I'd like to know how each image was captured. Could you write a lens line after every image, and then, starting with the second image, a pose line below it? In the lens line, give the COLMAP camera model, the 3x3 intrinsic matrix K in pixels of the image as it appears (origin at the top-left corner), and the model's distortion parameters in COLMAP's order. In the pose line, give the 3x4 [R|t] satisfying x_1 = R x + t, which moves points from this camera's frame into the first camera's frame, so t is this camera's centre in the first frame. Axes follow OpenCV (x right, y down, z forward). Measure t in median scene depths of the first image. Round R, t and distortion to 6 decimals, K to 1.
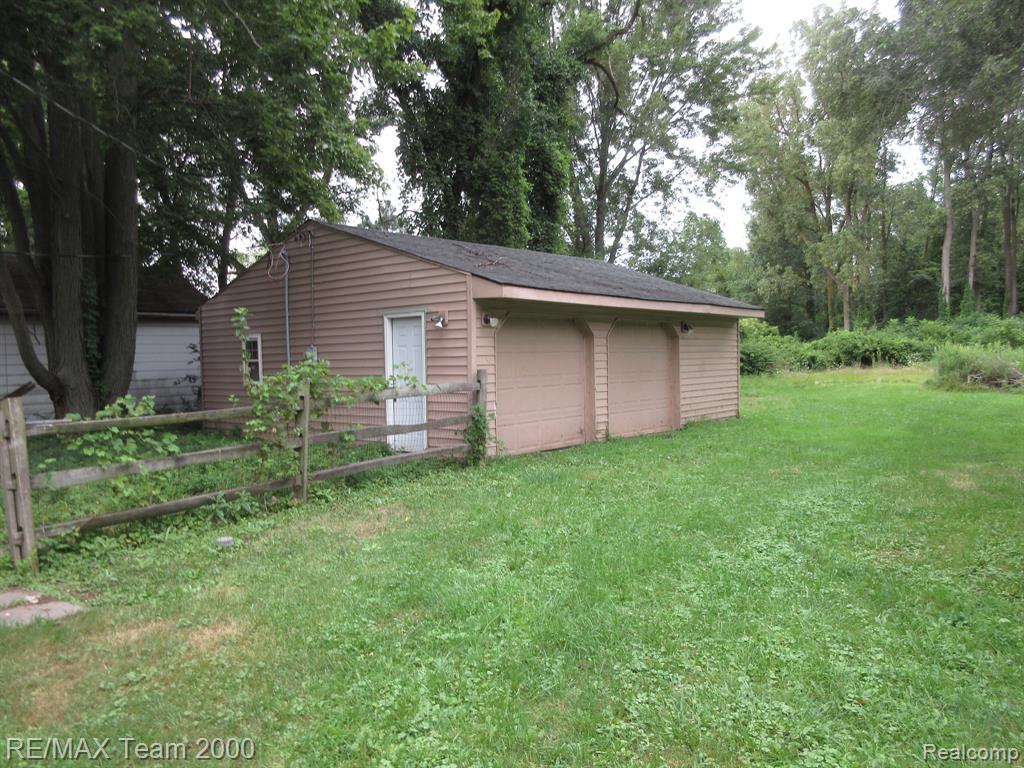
lens RADIAL K [[769.3, 0, 503.8], [0, 769.3, 373.7], [0, 0, 1]] dist [0.001534, 0.002741]
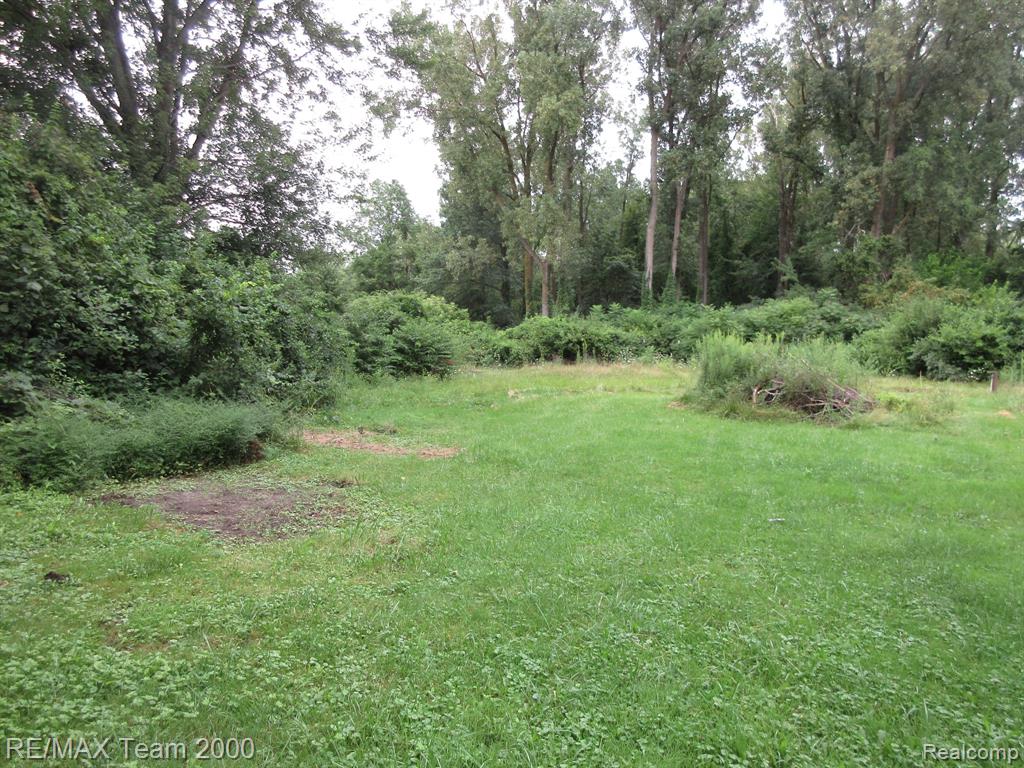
lens RADIAL K [[769.3, 0, 509.4], [0, 769.3, 382.9], [0, 0, 1]] dist [0.001534, 0.002741]
pose [[0.926967, 0.007760, 0.375063, 0.142633], [-0.019193, 0.999458, 0.026756, -0.009492], [-0.374652, -0.032000, 0.926613, 0.352075]]
